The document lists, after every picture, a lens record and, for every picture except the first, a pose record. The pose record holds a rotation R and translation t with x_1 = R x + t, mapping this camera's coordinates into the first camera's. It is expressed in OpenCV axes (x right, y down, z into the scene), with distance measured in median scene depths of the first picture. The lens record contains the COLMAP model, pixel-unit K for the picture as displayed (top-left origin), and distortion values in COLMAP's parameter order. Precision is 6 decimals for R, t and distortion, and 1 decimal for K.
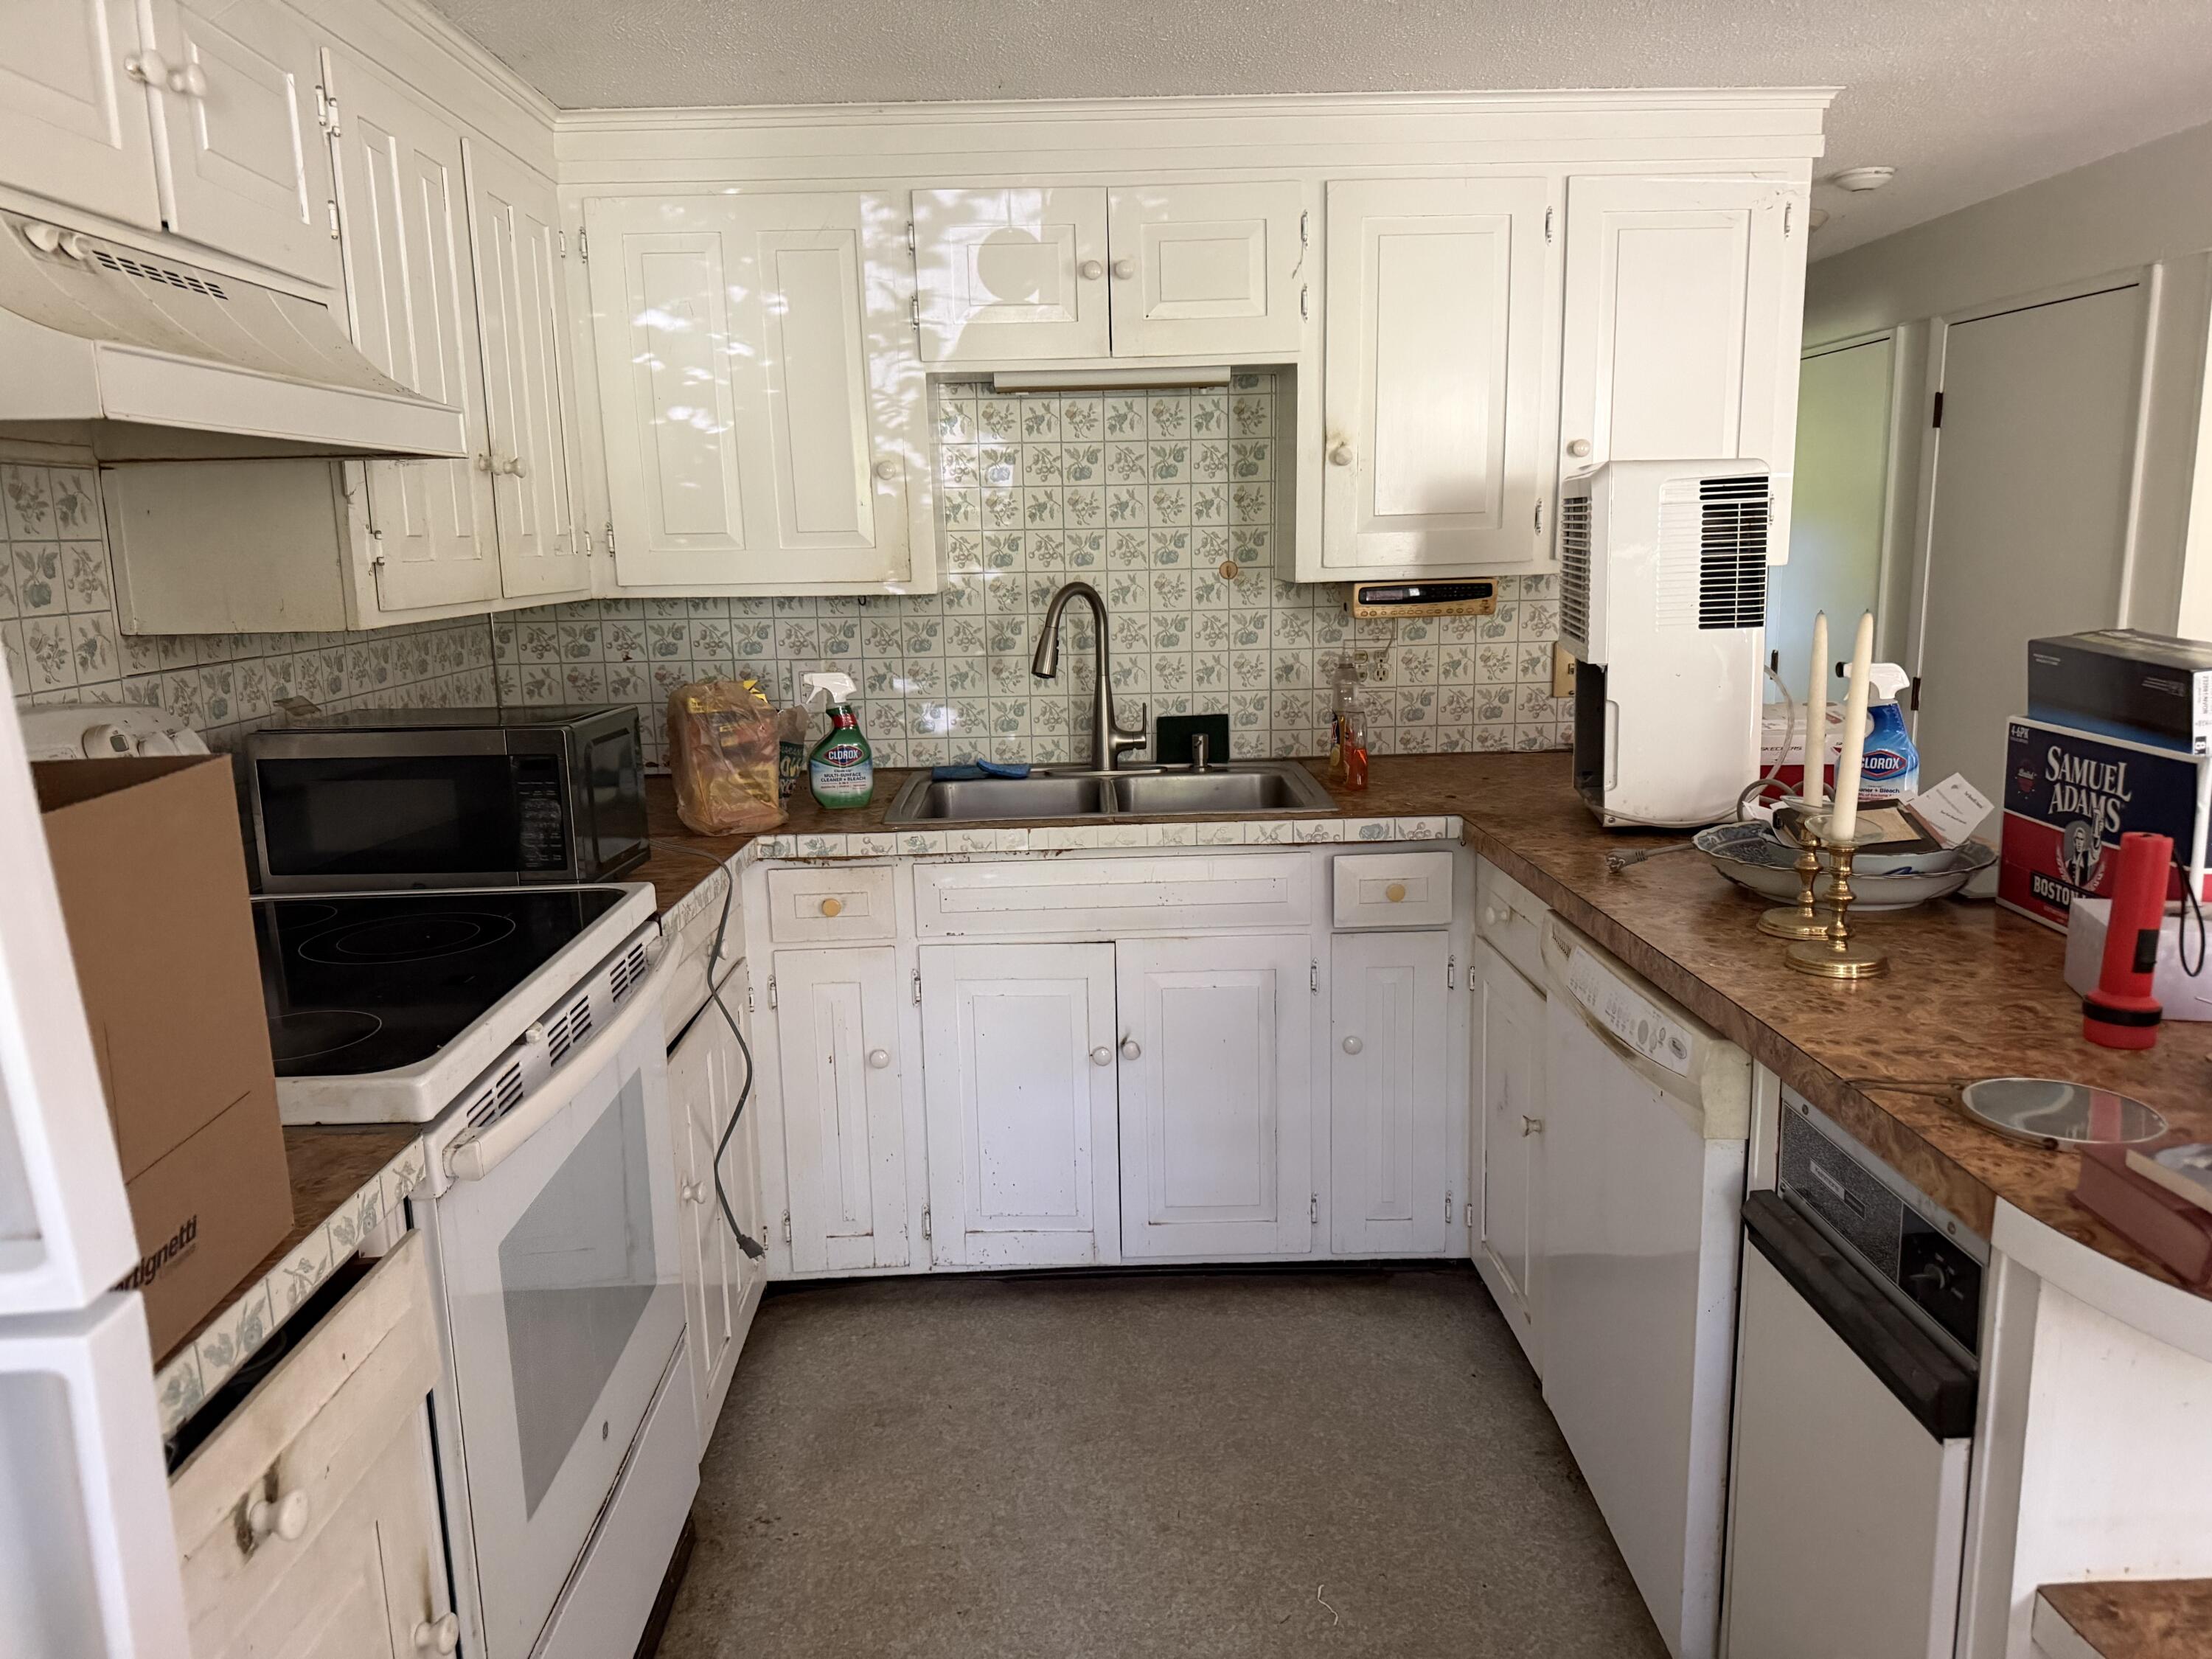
lens RADIAL K [[1588.2, 0, 1105.9], [0, 1588.2, 824.3], [0, 0, 1]] dist [-0.001758, -0.008209]
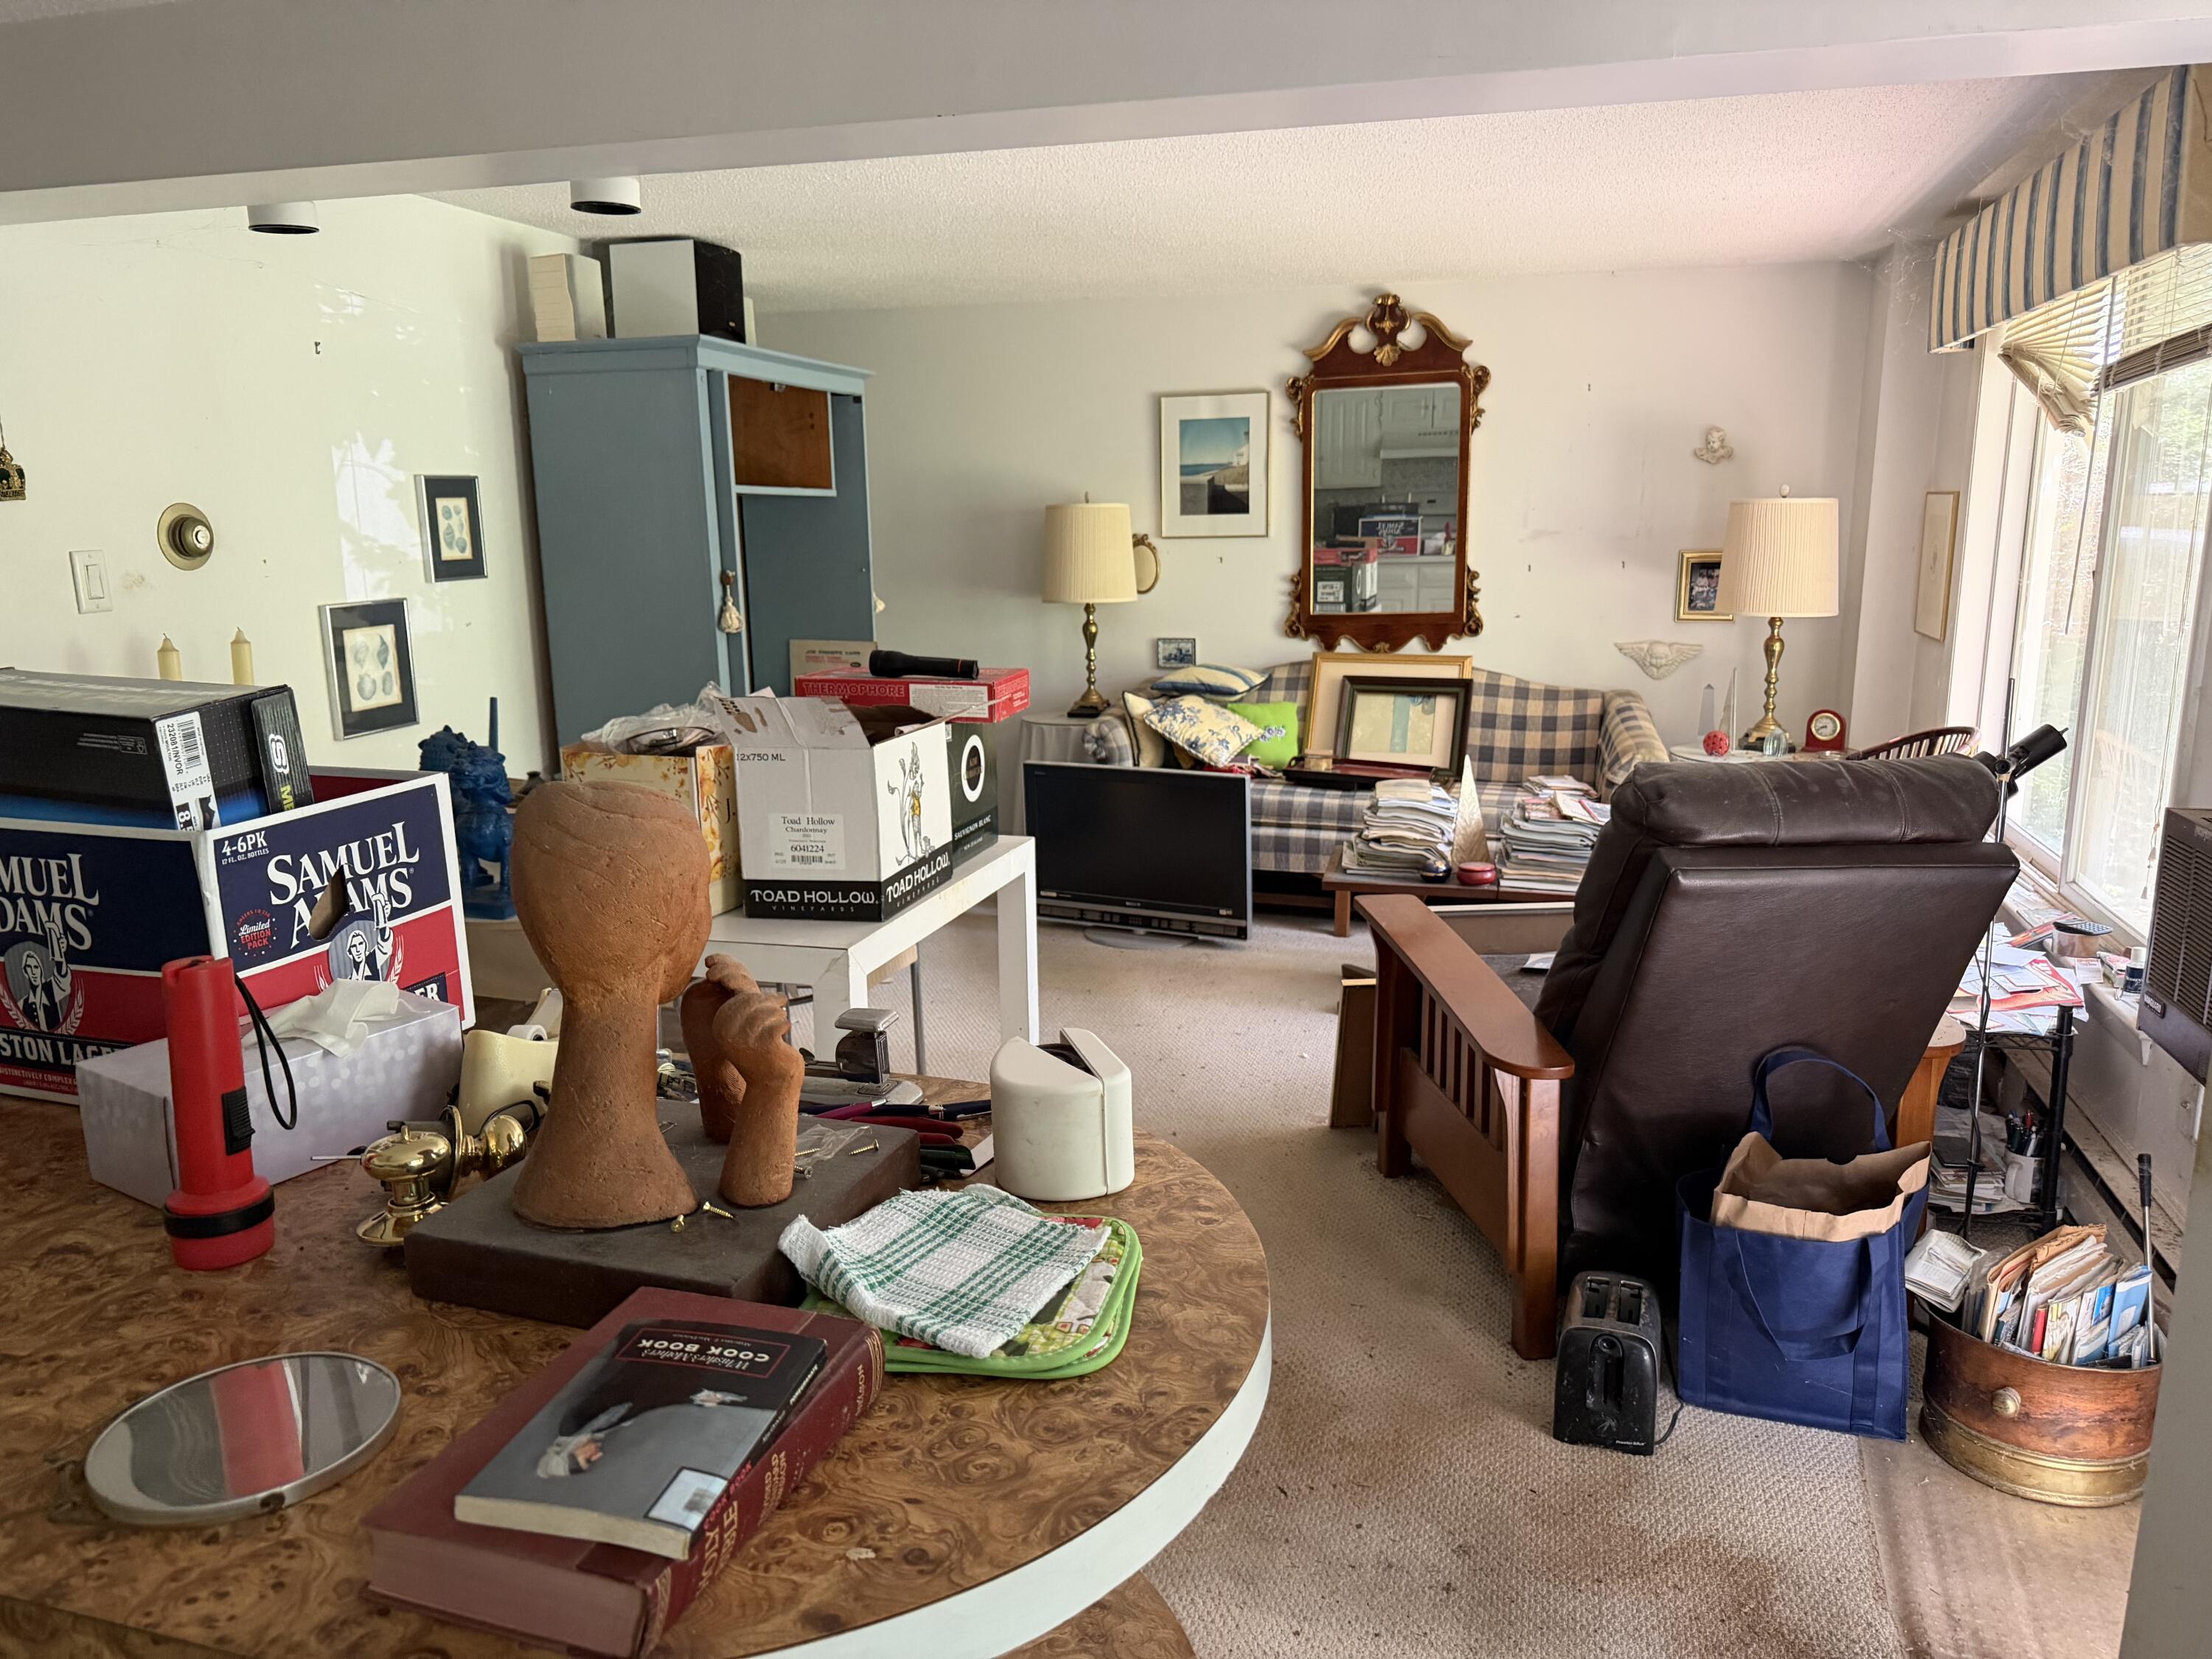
lens RADIAL K [[1588.2, 0, 1101.6], [0, 1588.2, 824.6], [0, 0, 1]] dist [-0.001758, -0.008209]
pose [[0.310138, -0.161062, 0.936949, 0.120939], [0.180248, 0.977631, 0.108391, -0.048778], [-0.933448, 0.135267, 0.332231, 0.343969]]
